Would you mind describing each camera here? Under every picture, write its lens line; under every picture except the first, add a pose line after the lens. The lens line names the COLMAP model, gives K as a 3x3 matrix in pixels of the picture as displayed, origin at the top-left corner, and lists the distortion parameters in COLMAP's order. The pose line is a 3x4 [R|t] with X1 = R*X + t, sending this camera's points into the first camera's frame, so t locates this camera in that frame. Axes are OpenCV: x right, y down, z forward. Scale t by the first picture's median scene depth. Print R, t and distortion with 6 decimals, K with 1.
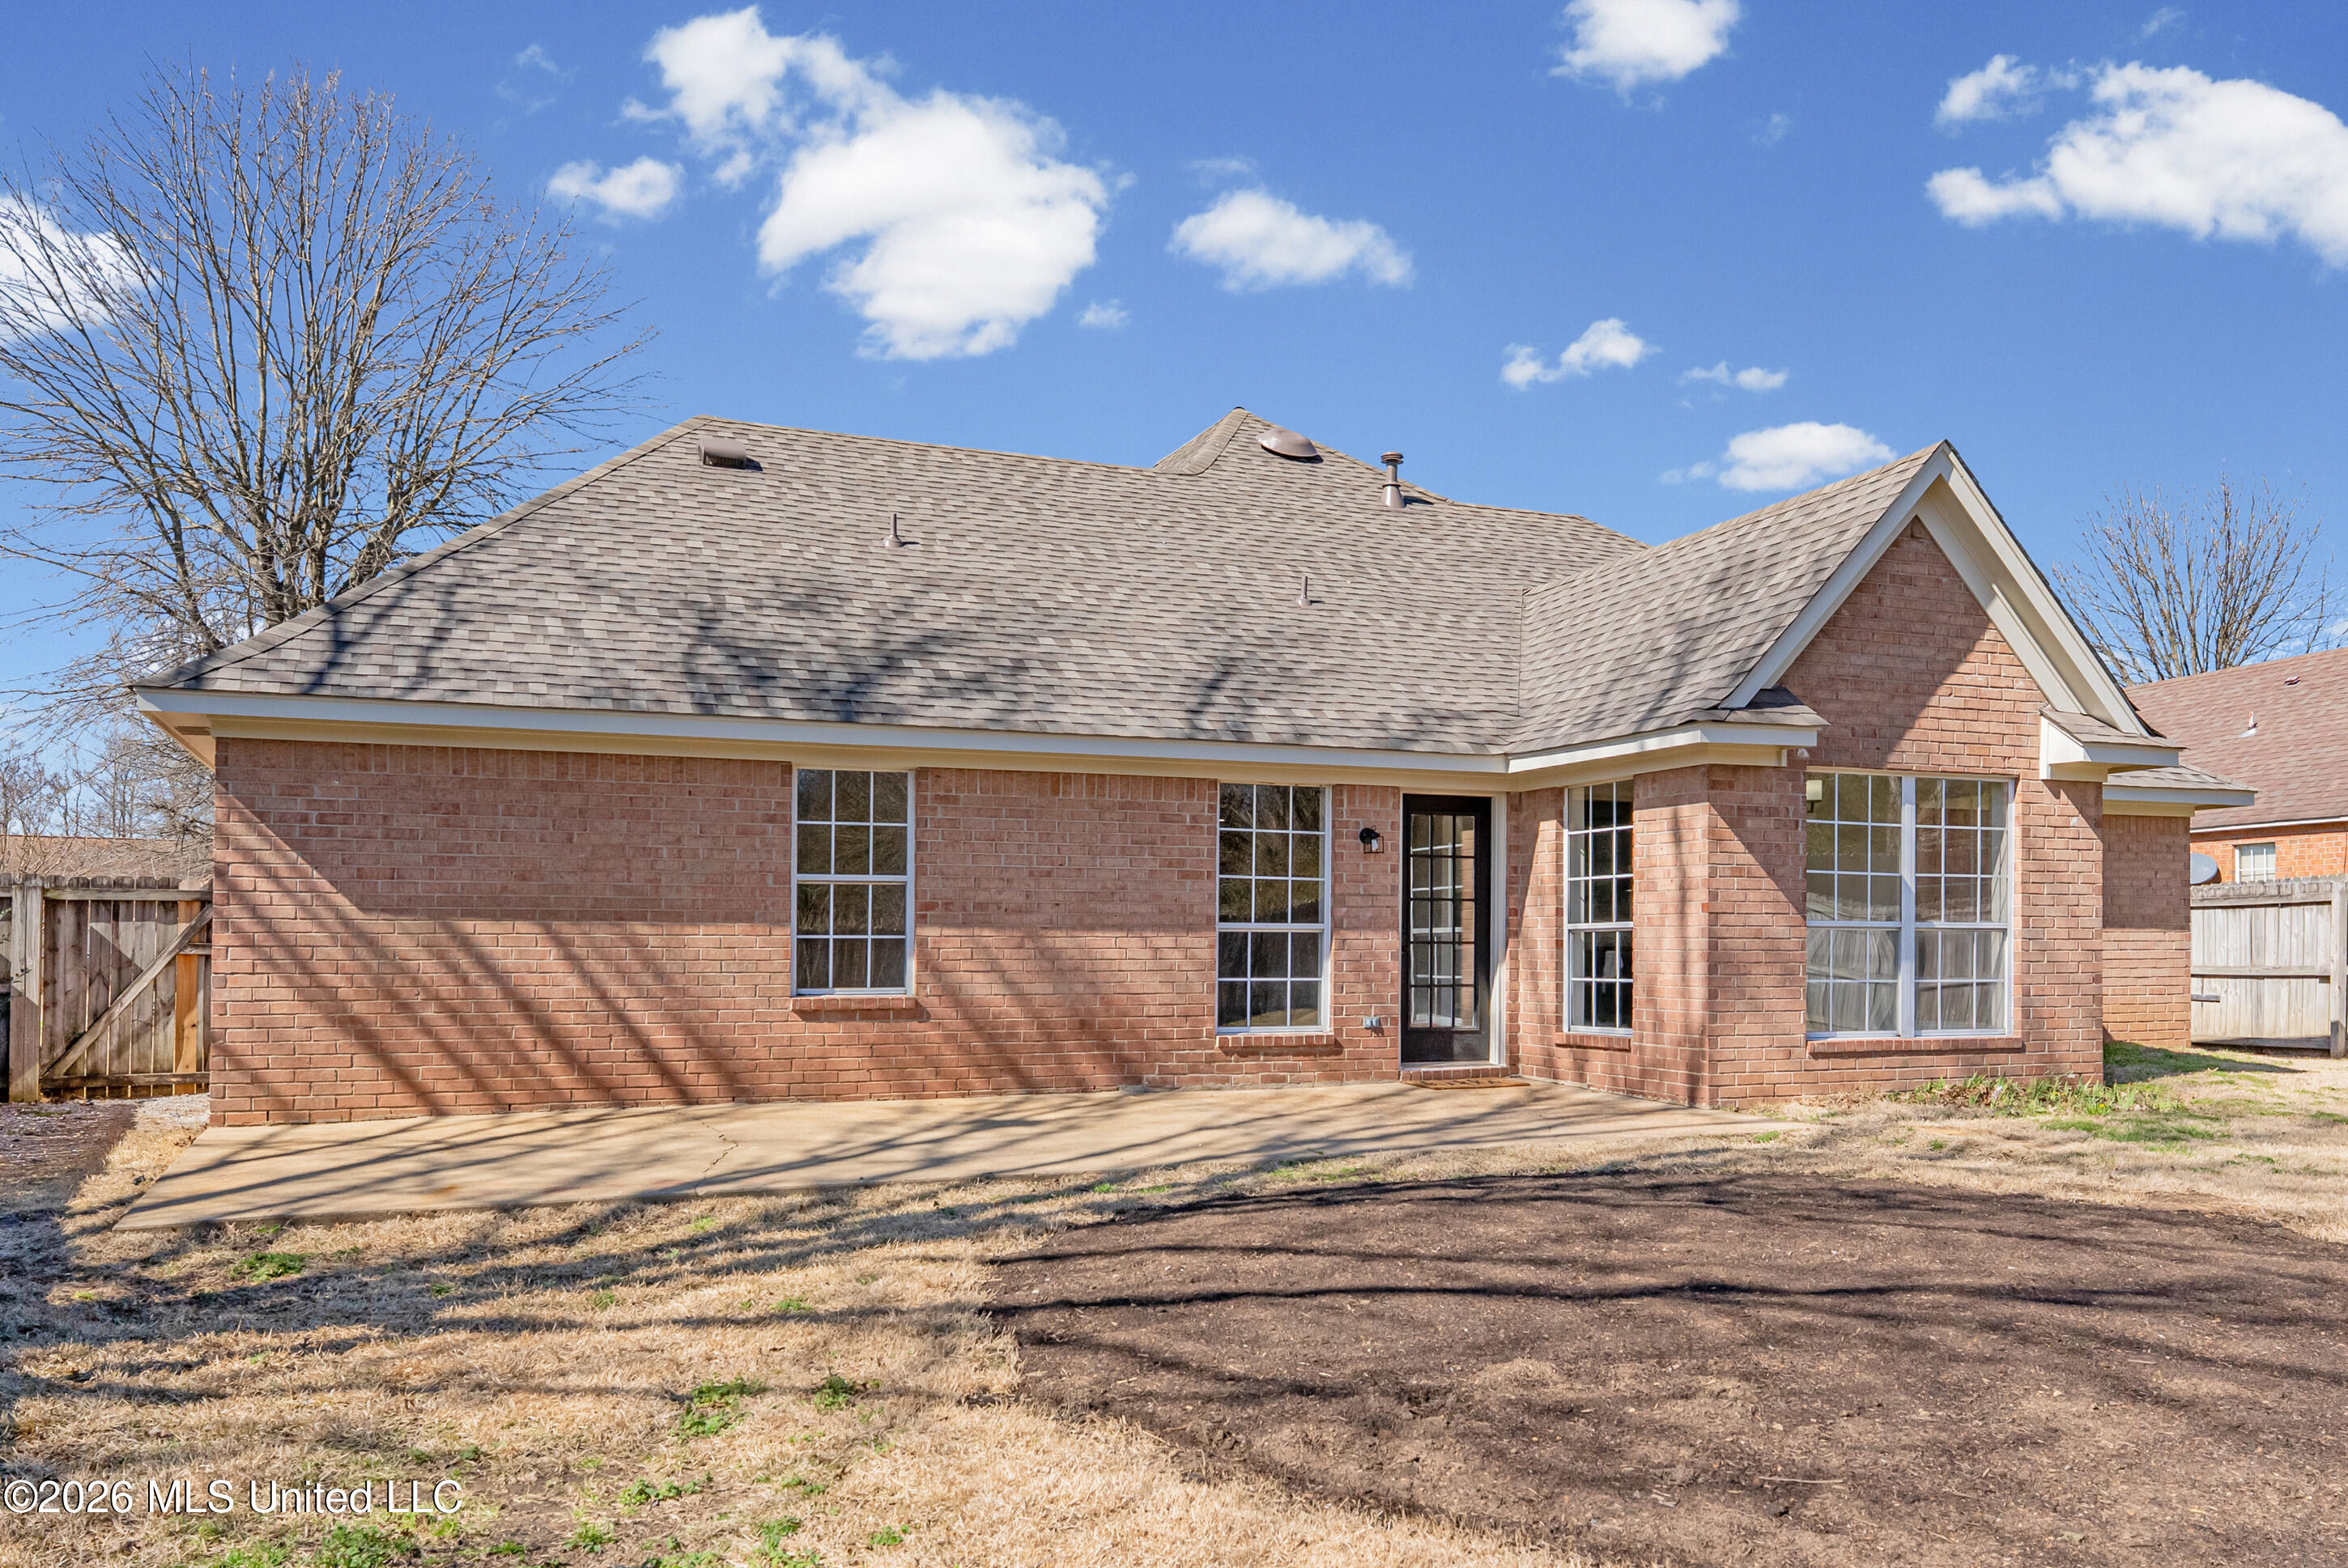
lens RADIAL K [[1829.9, 0, 1174.0], [0, 1829.9, 784.0], [0, 0, 1]] dist [0.009353, 0.001227]
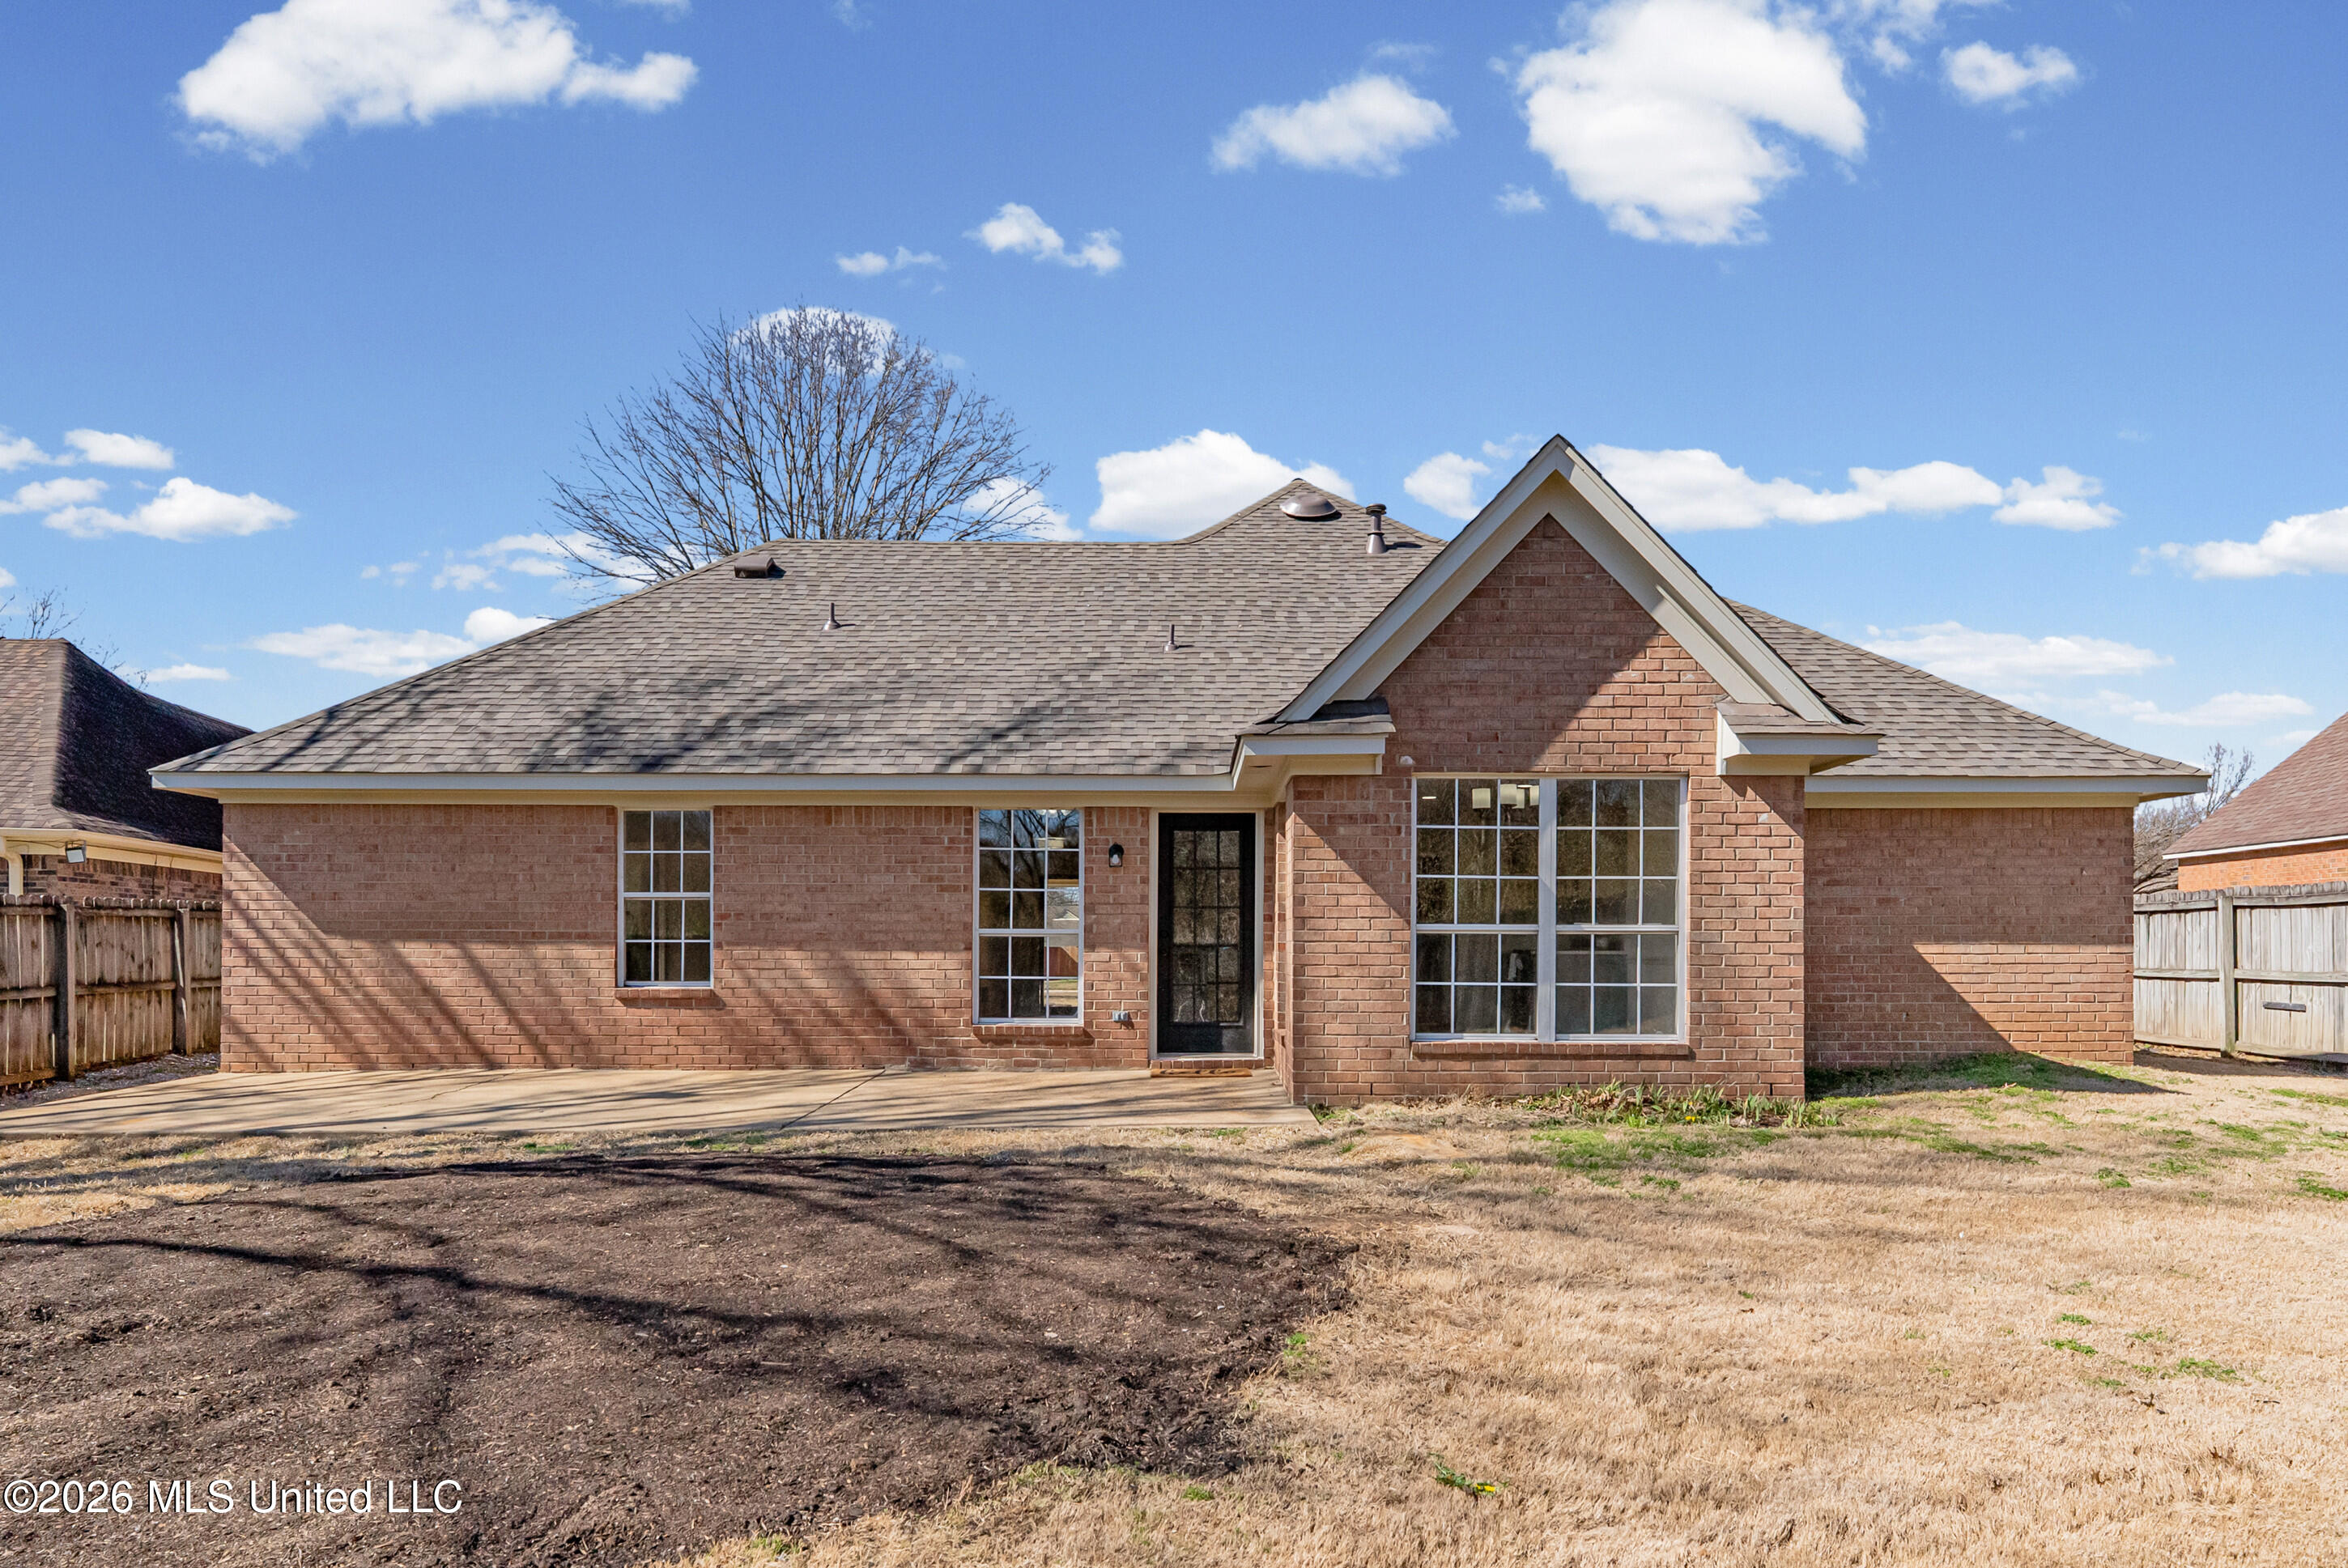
lens RADIAL K [[1486.1, 0, 1174.0], [0, 1486.1, 820.2], [0, 0, 1]] dist [-0.000583, 0.000763]
pose [[0.919915, -0.032658, -0.390755, 0.521766], [0.033699, 0.999423, -0.004192, 0.014881], [0.390666, -0.009312, 0.920485, 0.177742]]
